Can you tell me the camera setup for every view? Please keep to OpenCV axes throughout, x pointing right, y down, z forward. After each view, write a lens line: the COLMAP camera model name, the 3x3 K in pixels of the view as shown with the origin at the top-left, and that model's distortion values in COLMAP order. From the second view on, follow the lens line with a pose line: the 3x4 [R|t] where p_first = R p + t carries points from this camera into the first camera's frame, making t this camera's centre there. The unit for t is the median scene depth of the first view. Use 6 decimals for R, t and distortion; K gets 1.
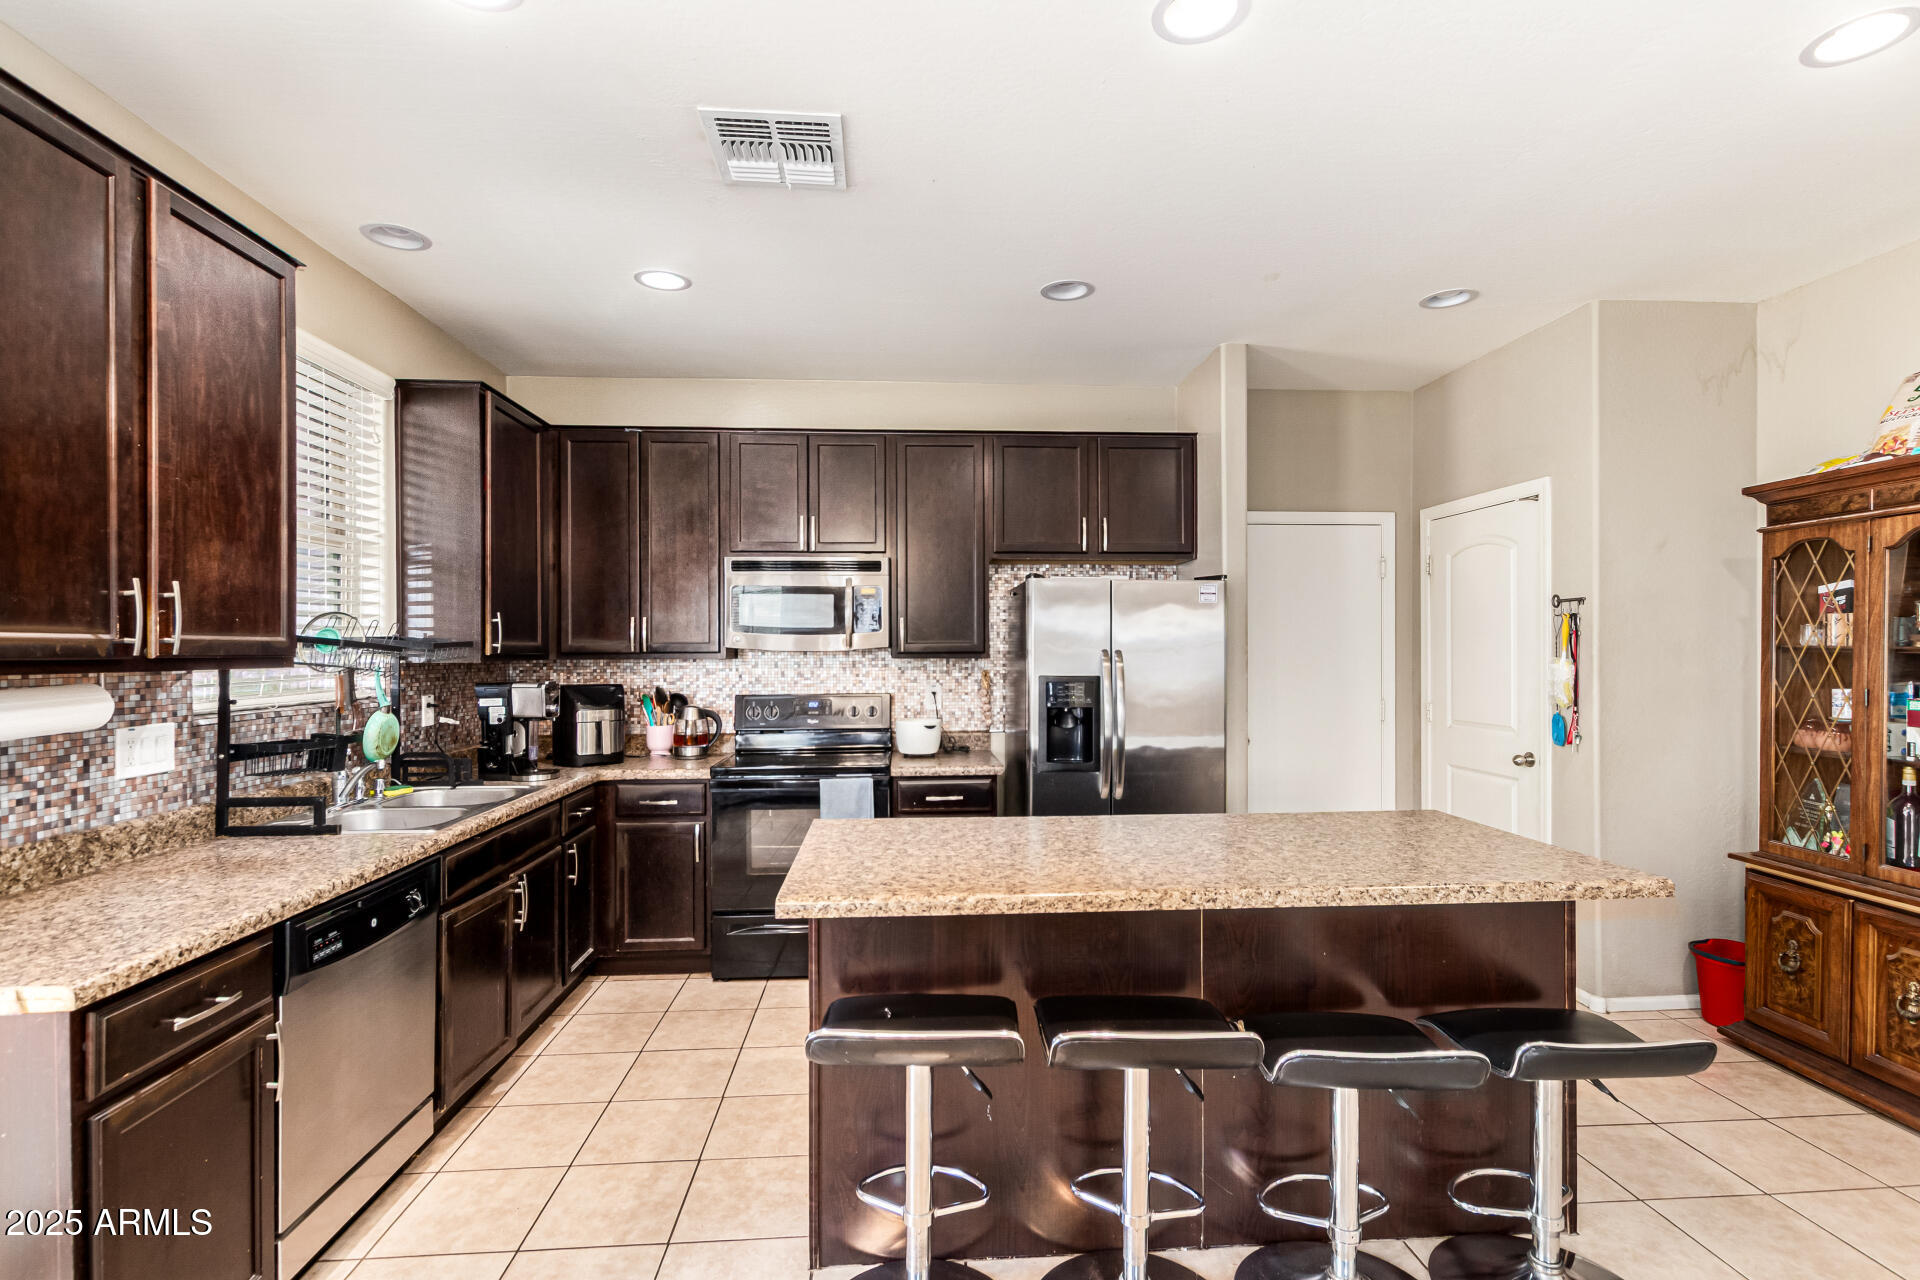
lens RADIAL K [[888.2, 0, 955.5], [0, 888.2, 644.8], [0, 0, 1]] dist [0.014992, -0.000524]
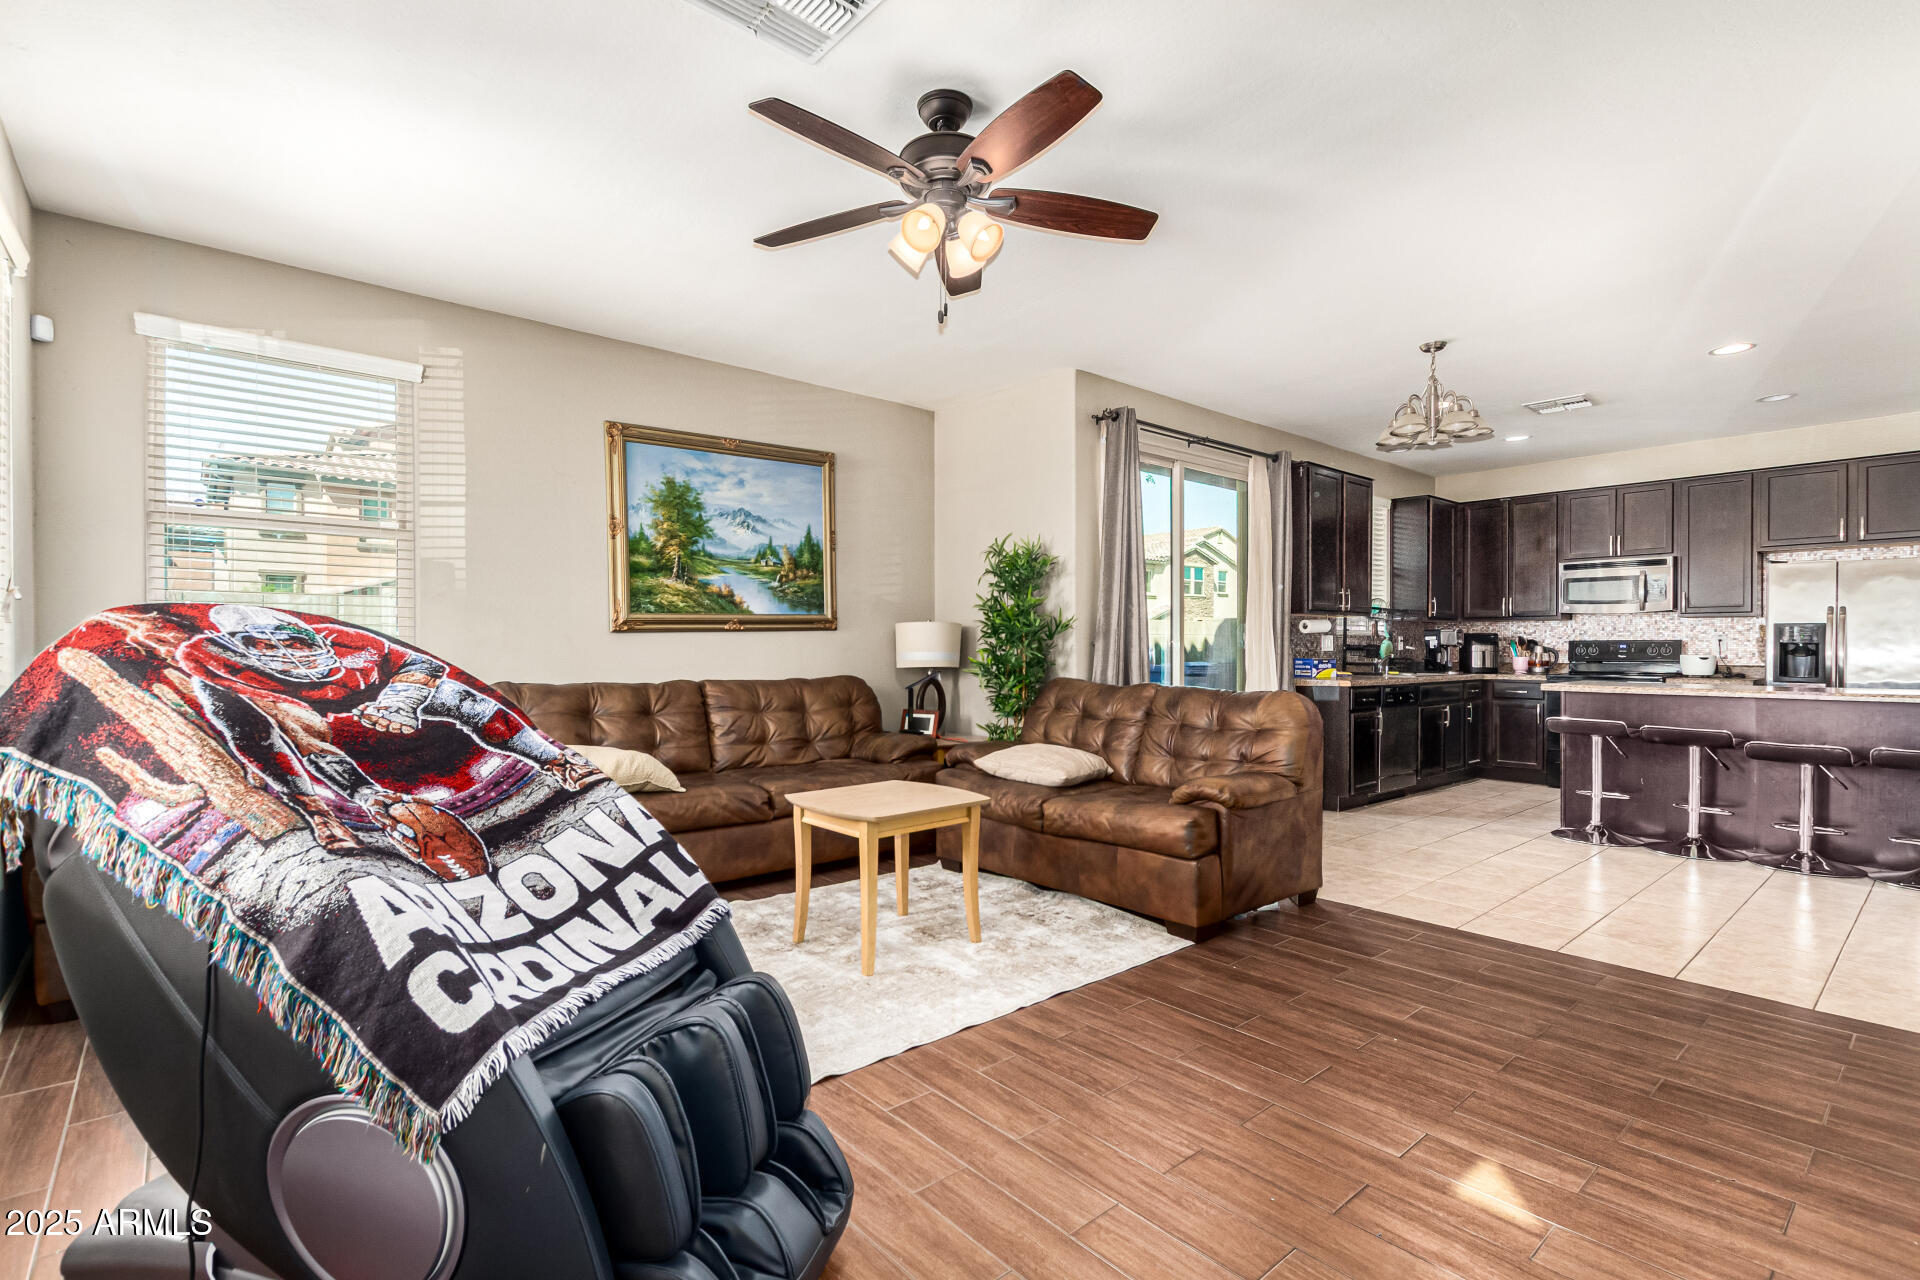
lens RADIAL K [[888.2, 0, 955.5], [0, 888.2, 644.8], [0, 0, 1]] dist [0.014992, -0.000524]
pose [[0.597616, 0.006195, -0.801758, 0.477991], [0.000024, 0.999970, 0.007744, 0.055710], [0.801782, -0.004648, 0.597598, -1.103280]]
